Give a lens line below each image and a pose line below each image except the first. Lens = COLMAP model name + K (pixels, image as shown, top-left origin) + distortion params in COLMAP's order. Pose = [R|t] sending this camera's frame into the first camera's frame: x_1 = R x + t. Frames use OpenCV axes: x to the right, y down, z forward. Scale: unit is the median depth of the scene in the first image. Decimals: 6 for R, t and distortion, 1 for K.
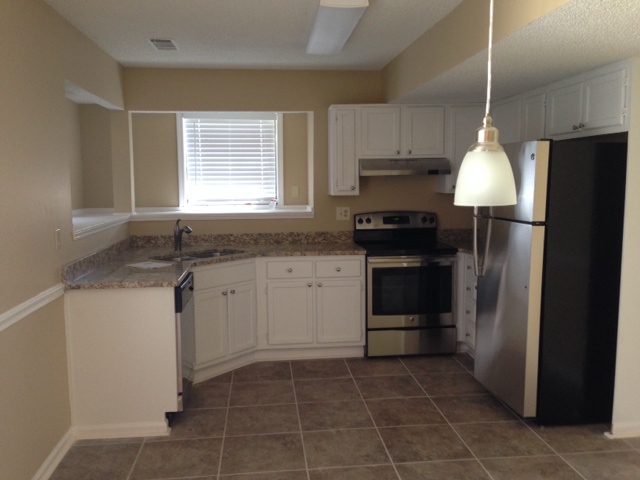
lens RADIAL K [[601.6, 0, 316.6], [0, 601.6, 248.1], [0, 0, 1]] dist [0.118527, -0.212546]
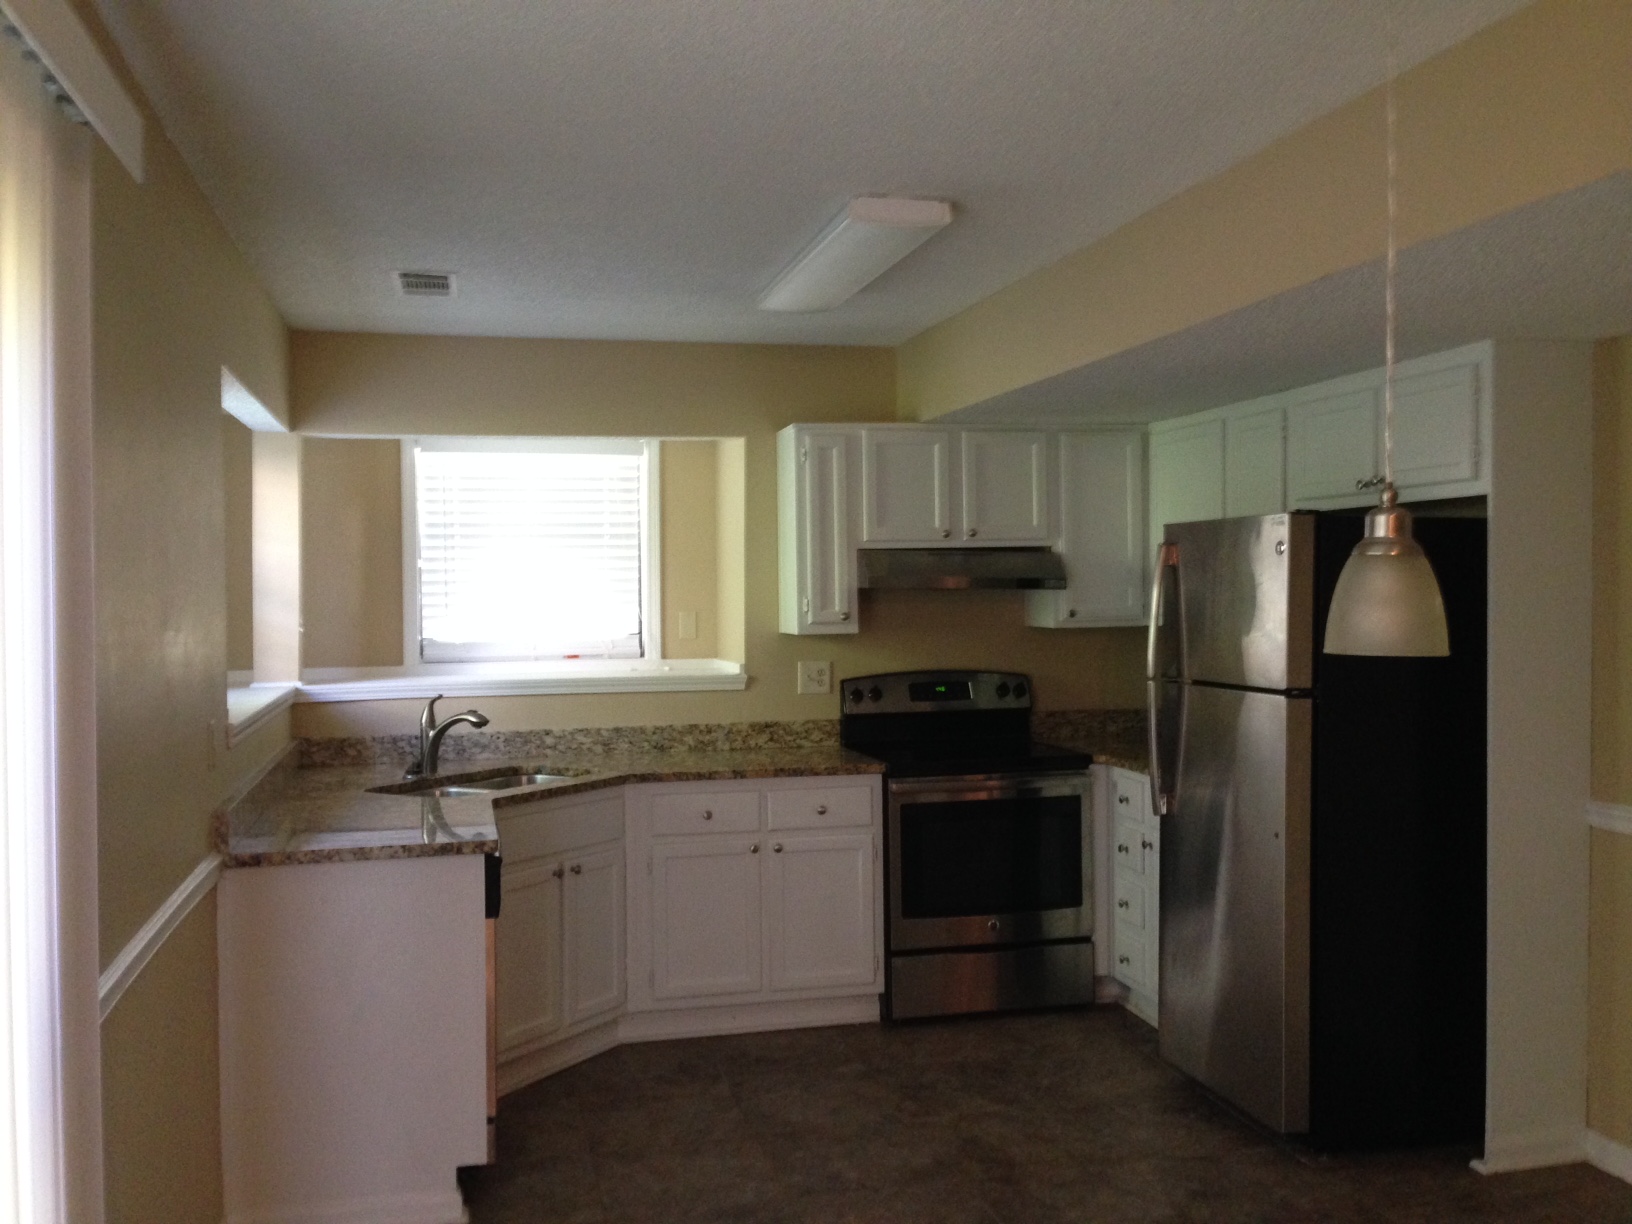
lens RADIAL K [[1534.2, 0, 807.3], [0, 1534.2, 632.6], [0, 0, 1]] dist [0.118527, -0.212546]
pose [[0.991172, -0.006898, 0.132399, -0.111296], [0.018831, 0.995846, -0.089087, 0.007577], [-0.131235, 0.090794, 0.987185, -0.066267]]
